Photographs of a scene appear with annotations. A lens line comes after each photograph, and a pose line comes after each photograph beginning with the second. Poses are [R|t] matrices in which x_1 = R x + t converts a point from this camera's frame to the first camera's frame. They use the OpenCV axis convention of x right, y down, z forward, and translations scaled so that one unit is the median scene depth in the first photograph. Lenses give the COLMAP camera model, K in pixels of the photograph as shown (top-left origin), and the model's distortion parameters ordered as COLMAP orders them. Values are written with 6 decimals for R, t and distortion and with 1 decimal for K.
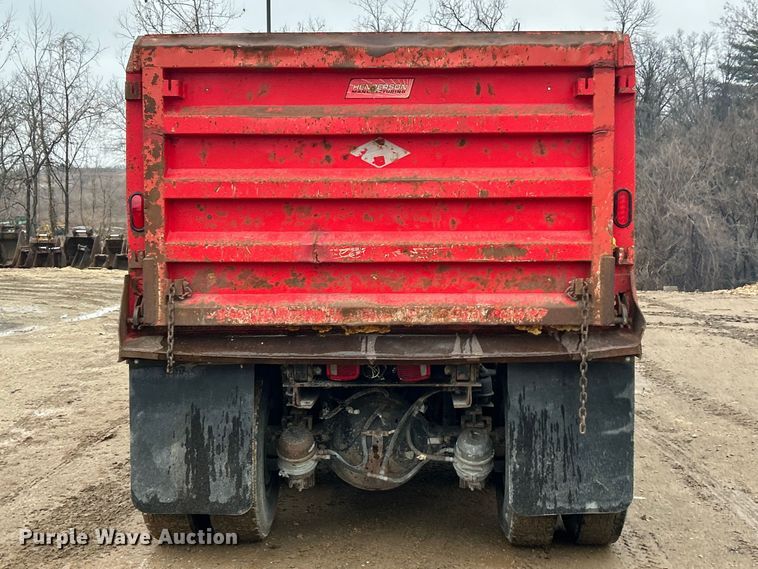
lens RADIAL K [[984.7, 0, 379.0], [0, 984.7, 284.5], [0, 0, 1]] dist [0.162659, -0.509412]
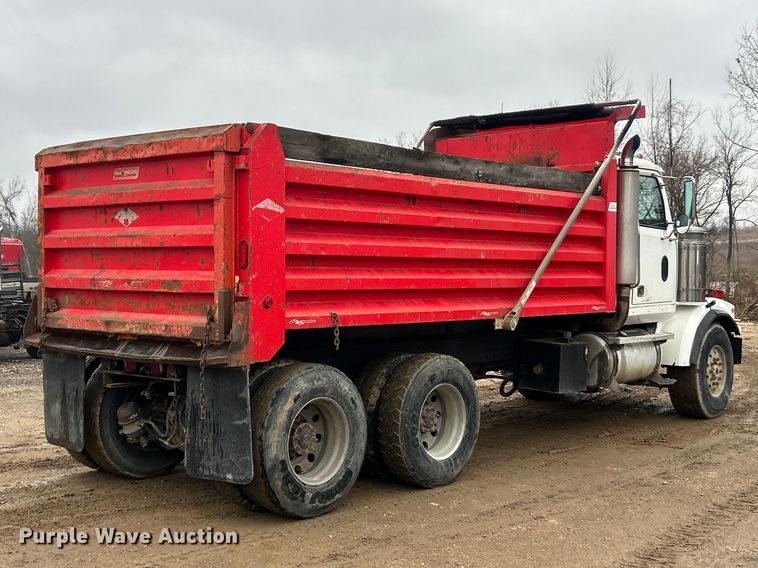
lens RADIAL K [[984.7, 0, 379.0], [0, 984.7, 284.0], [0, 0, 1]] dist [0.162659, -0.509412]
pose [[0.772264, 0.017518, -0.635061, 1.237045], [-0.025336, 0.999674, -0.003234, -0.037391], [0.634797, 0.018587, 0.772455, 0.096173]]
